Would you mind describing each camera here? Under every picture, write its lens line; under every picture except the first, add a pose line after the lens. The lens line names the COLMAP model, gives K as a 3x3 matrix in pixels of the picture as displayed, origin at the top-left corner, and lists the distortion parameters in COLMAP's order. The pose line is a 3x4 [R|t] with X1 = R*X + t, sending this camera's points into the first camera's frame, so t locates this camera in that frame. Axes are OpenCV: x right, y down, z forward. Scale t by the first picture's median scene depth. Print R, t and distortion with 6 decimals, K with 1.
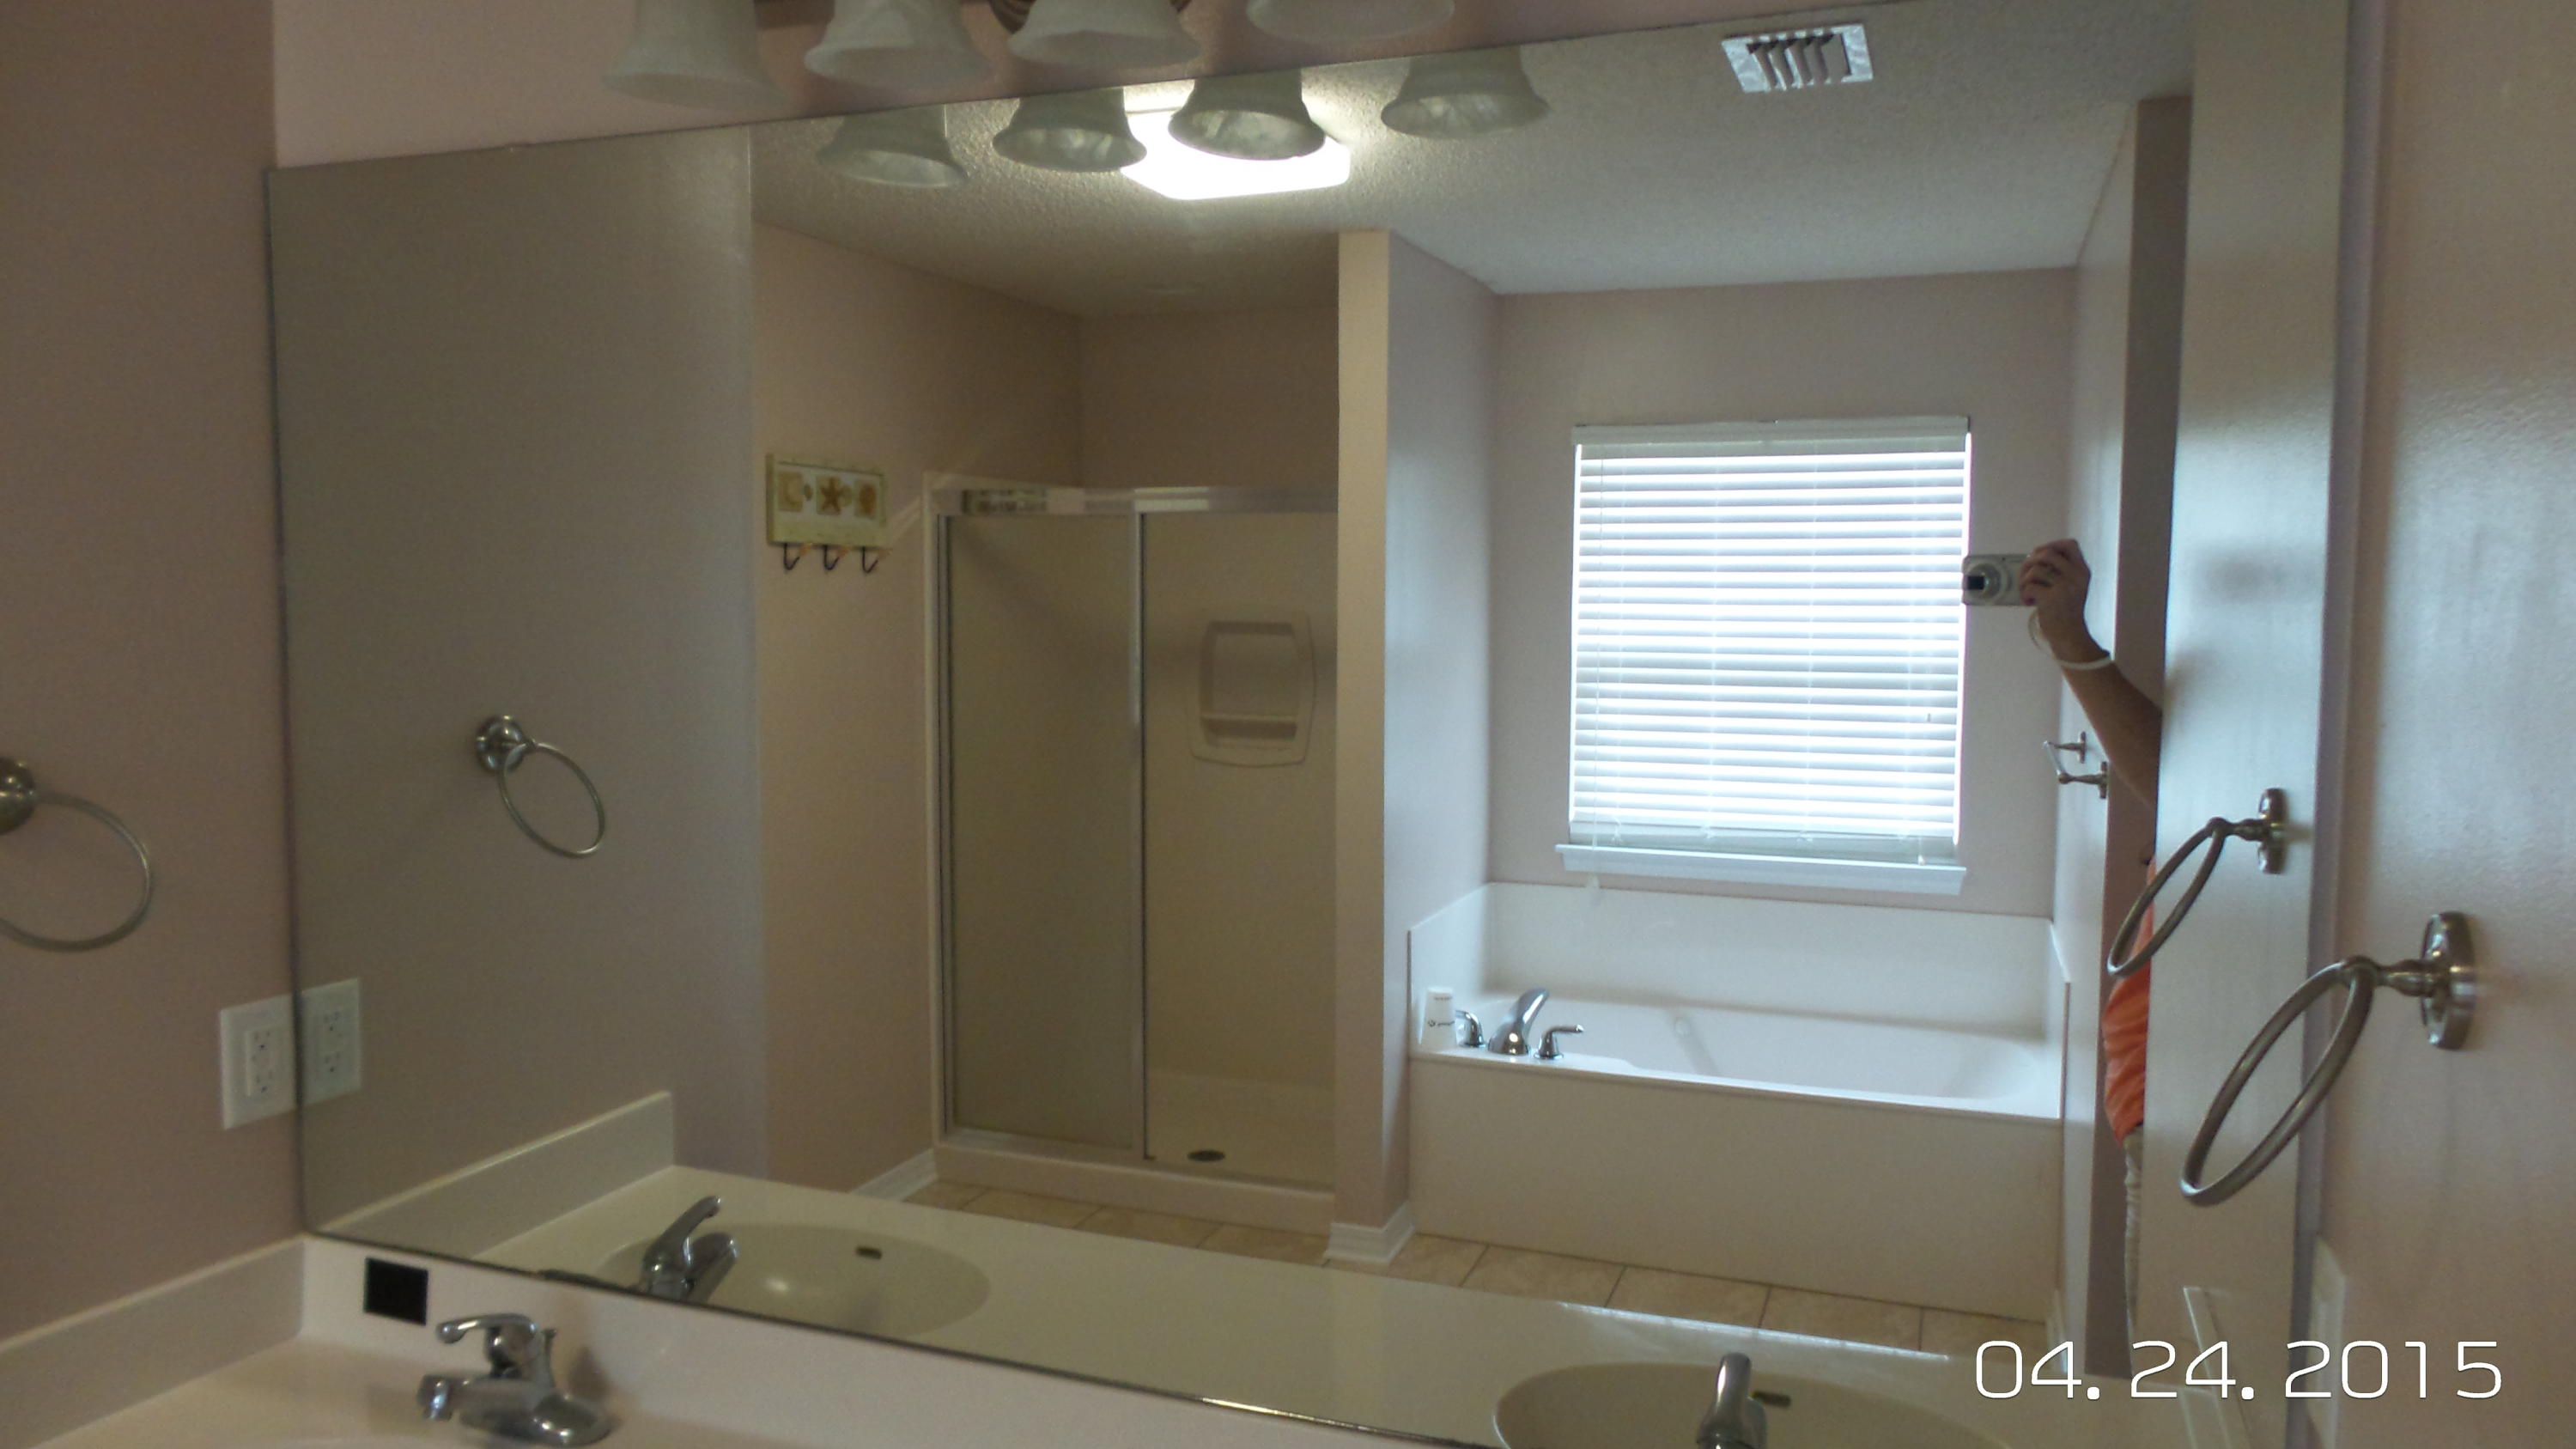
lens RADIAL K [[1804.1, 0, 1288.0], [0, 1804.1, 724.5], [0, 0, 1]] dist [0.010559, -0.002051]
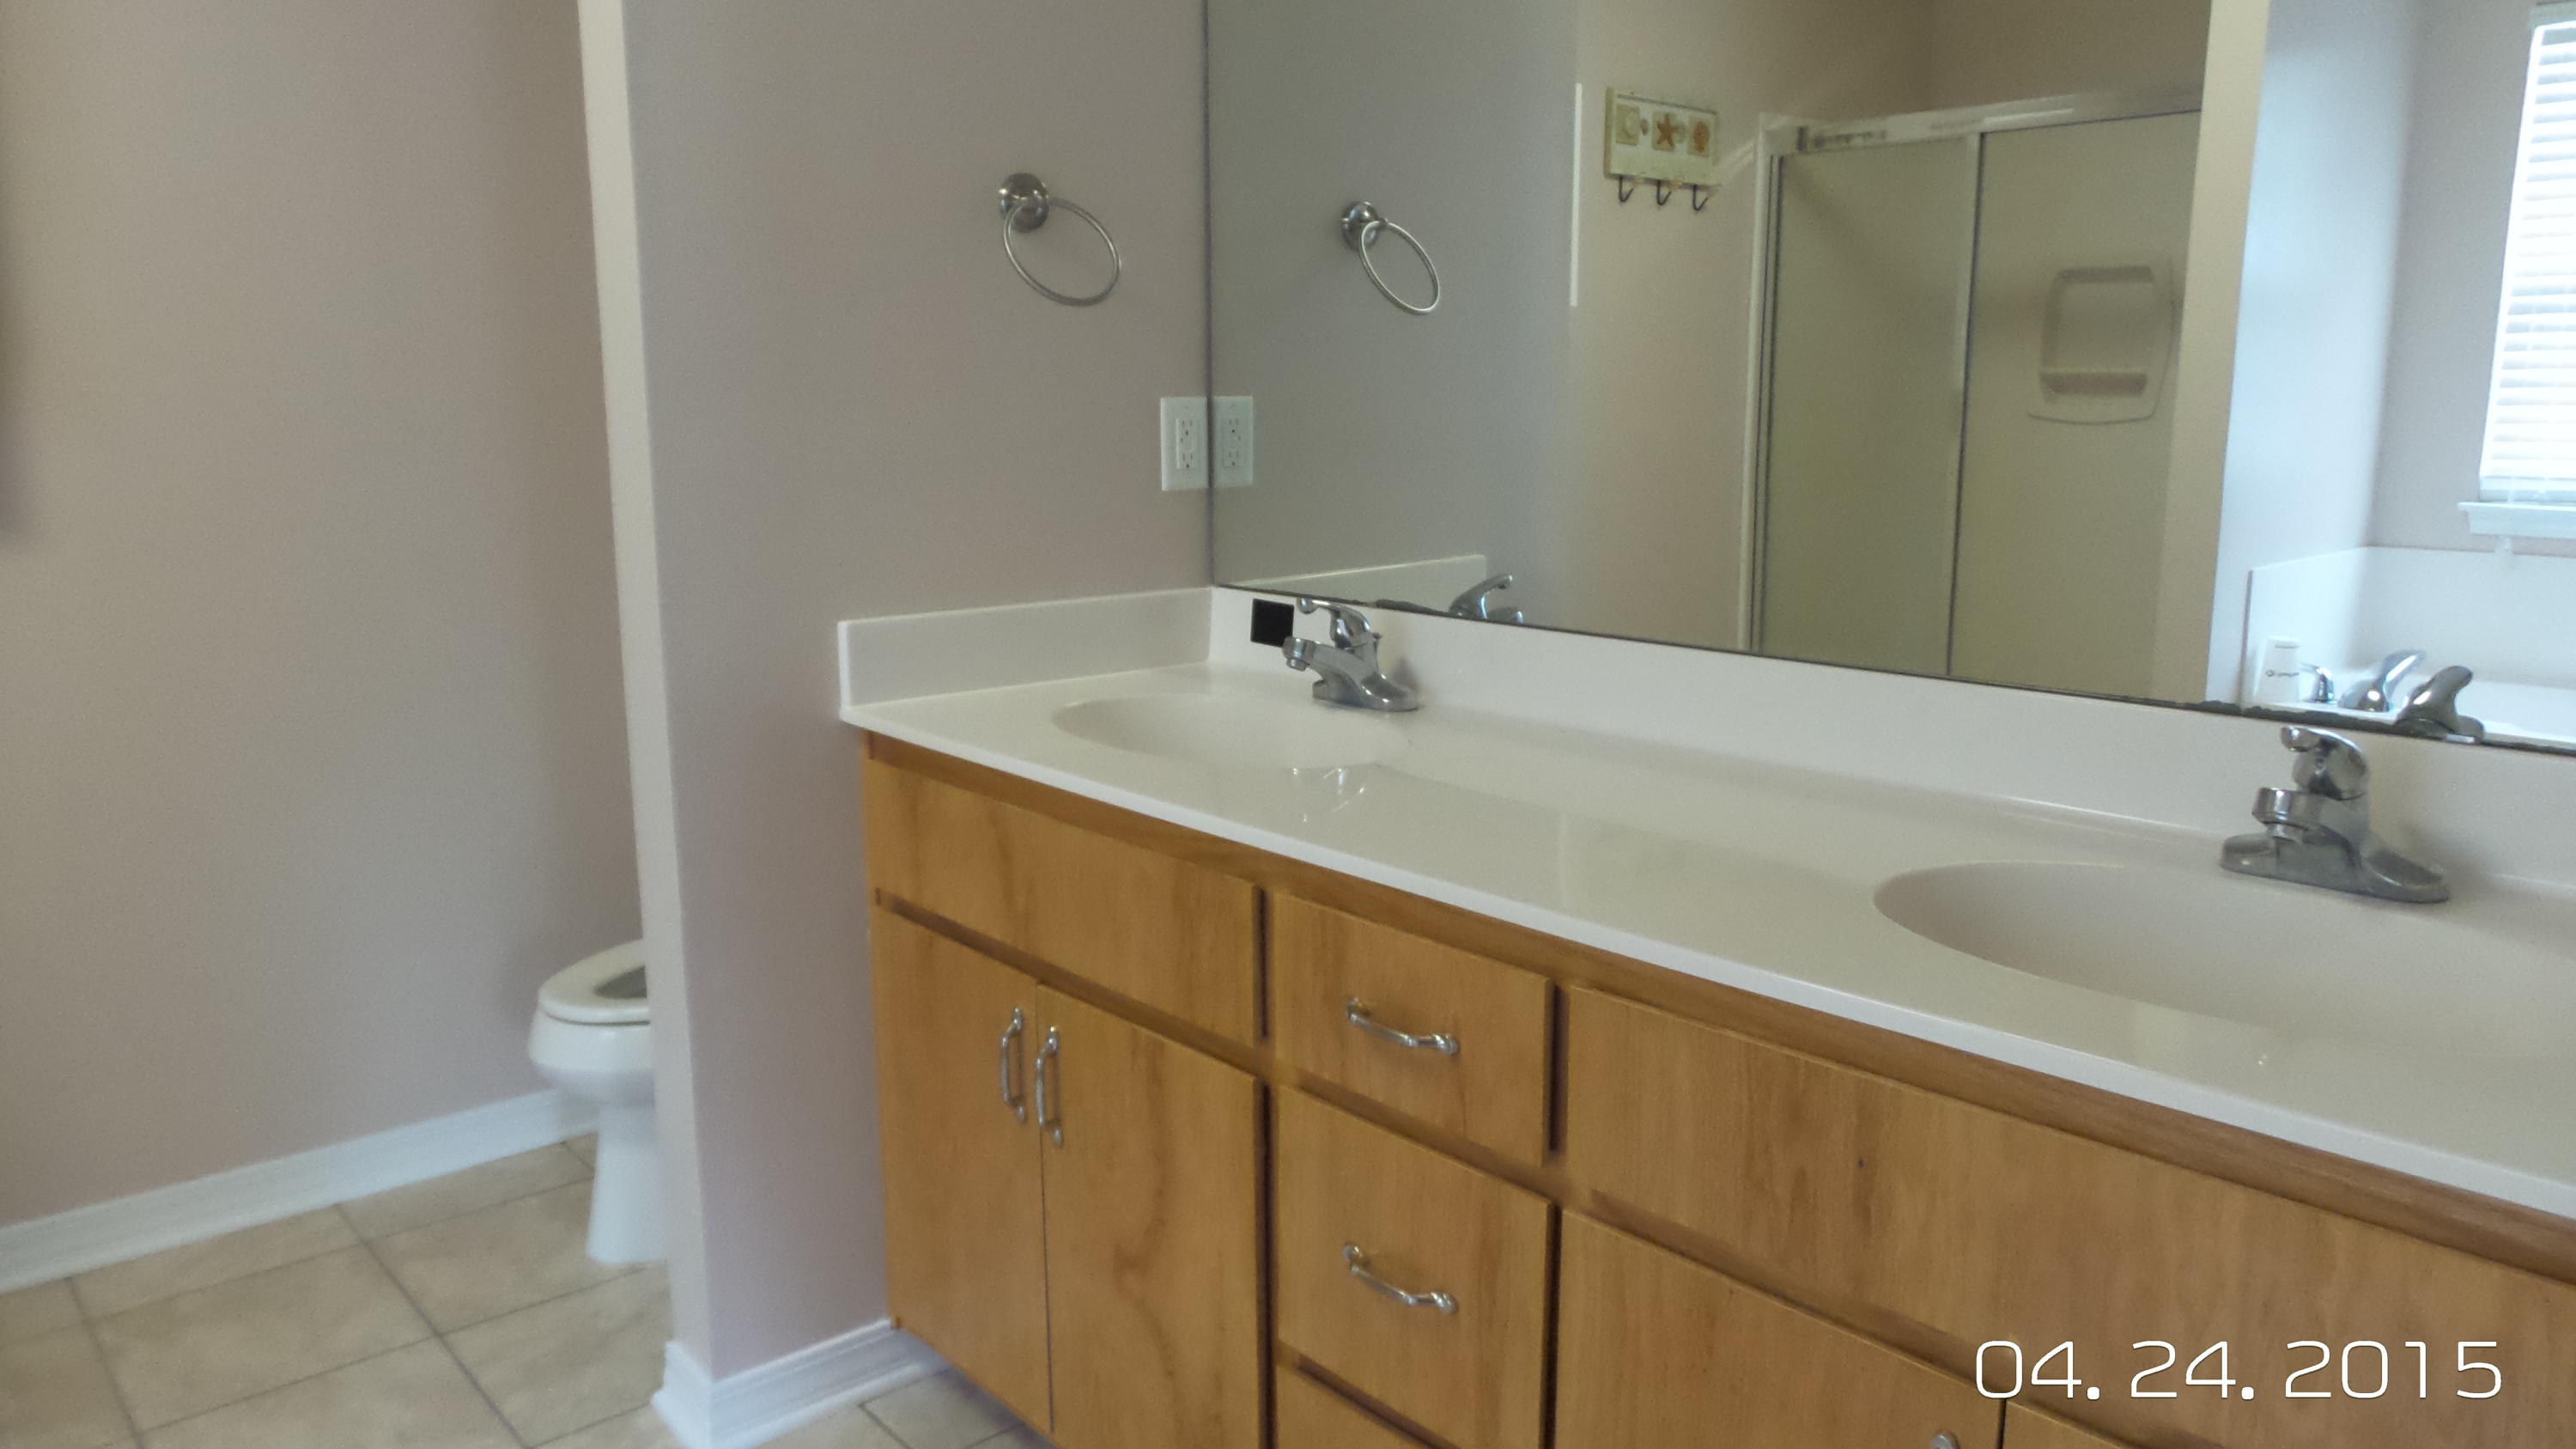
lens RADIAL K [[1804.1, 0, 1288.0], [0, 1804.1, 724.5], [0, 0, 1]] dist [0.010559, -0.002051]
pose [[0.894015, 0.076628, -0.441436, 0.040322], [-0.025327, 0.992334, 0.120965, 0.092996], [0.447321, -0.096964, 0.889102, -0.066011]]
